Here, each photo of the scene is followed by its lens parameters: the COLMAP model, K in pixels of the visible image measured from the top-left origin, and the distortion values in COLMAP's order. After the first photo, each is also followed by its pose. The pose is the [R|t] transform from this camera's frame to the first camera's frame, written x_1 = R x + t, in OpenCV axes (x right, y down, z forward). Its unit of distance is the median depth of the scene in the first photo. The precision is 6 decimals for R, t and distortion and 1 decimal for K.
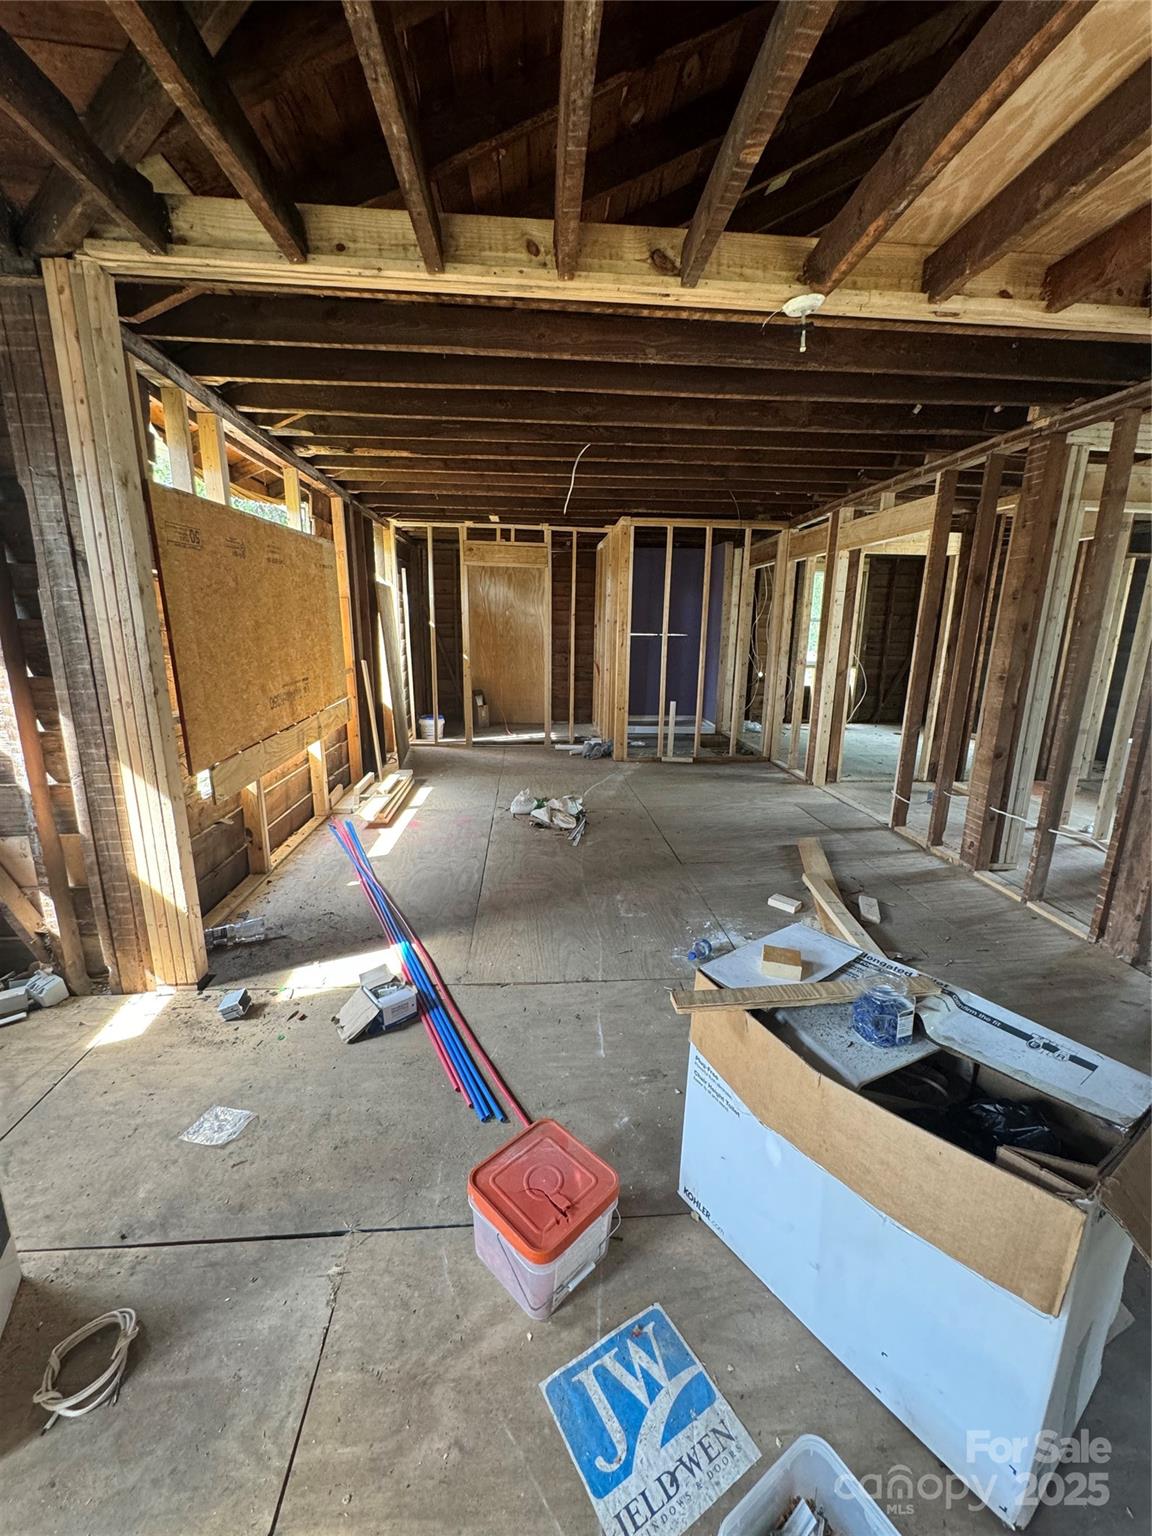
lens RADIAL K [[611.3, 0, 576.0], [0, 611.3, 768.0], [0, 0, 1]] dist [-0.003302, -0.000031]
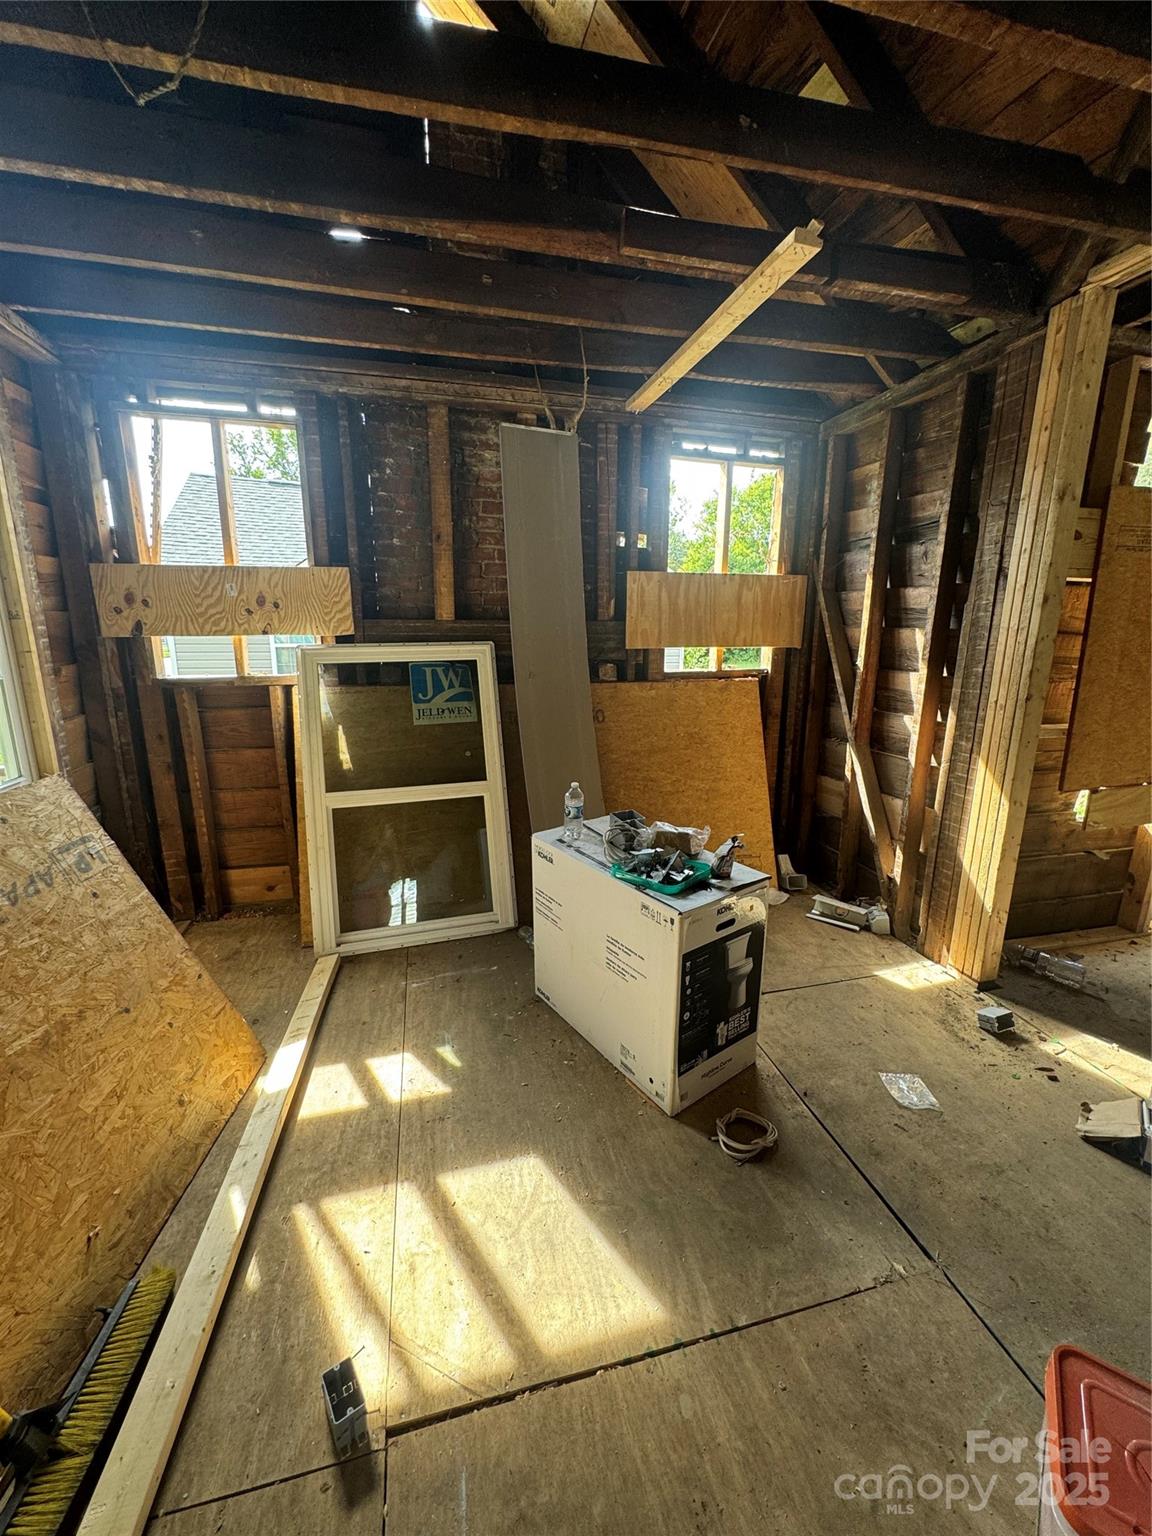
lens RADIAL K [[611.3, 0, 576.0], [0, 611.3, 768.0], [0, 0, 1]] dist [-0.003302, -0.000031]
pose [[0.165341, 0.207712, -0.964115, 0.179200], [-0.234676, 0.957778, 0.166101, -0.002824], [0.957909, 0.198792, 0.207104, 0.069620]]
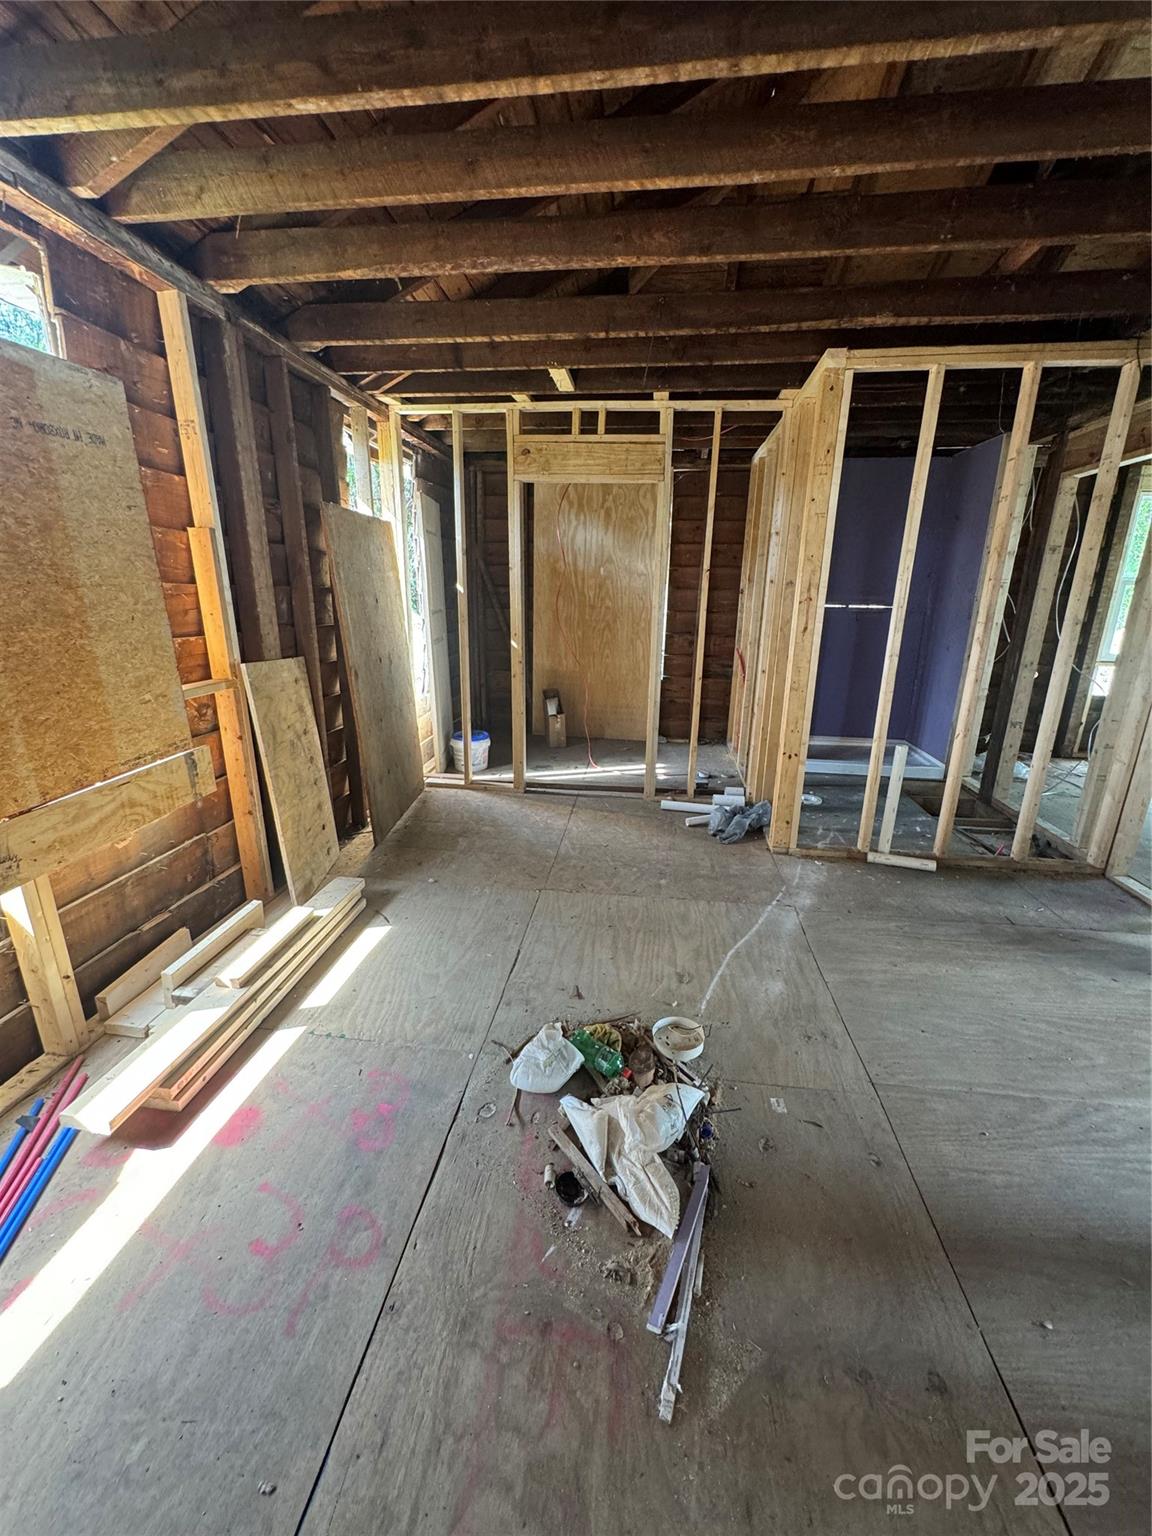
lens RADIAL K [[611.3, 0, 576.0], [0, 611.3, 768.0], [0, 0, 1]] dist [-0.003302, -0.000031]
pose [[0.979451, 0.057548, -0.193296, -0.008360], [-0.047391, 0.997262, 0.056769, -0.279246], [0.196034, -0.046442, 0.979497, 1.212708]]
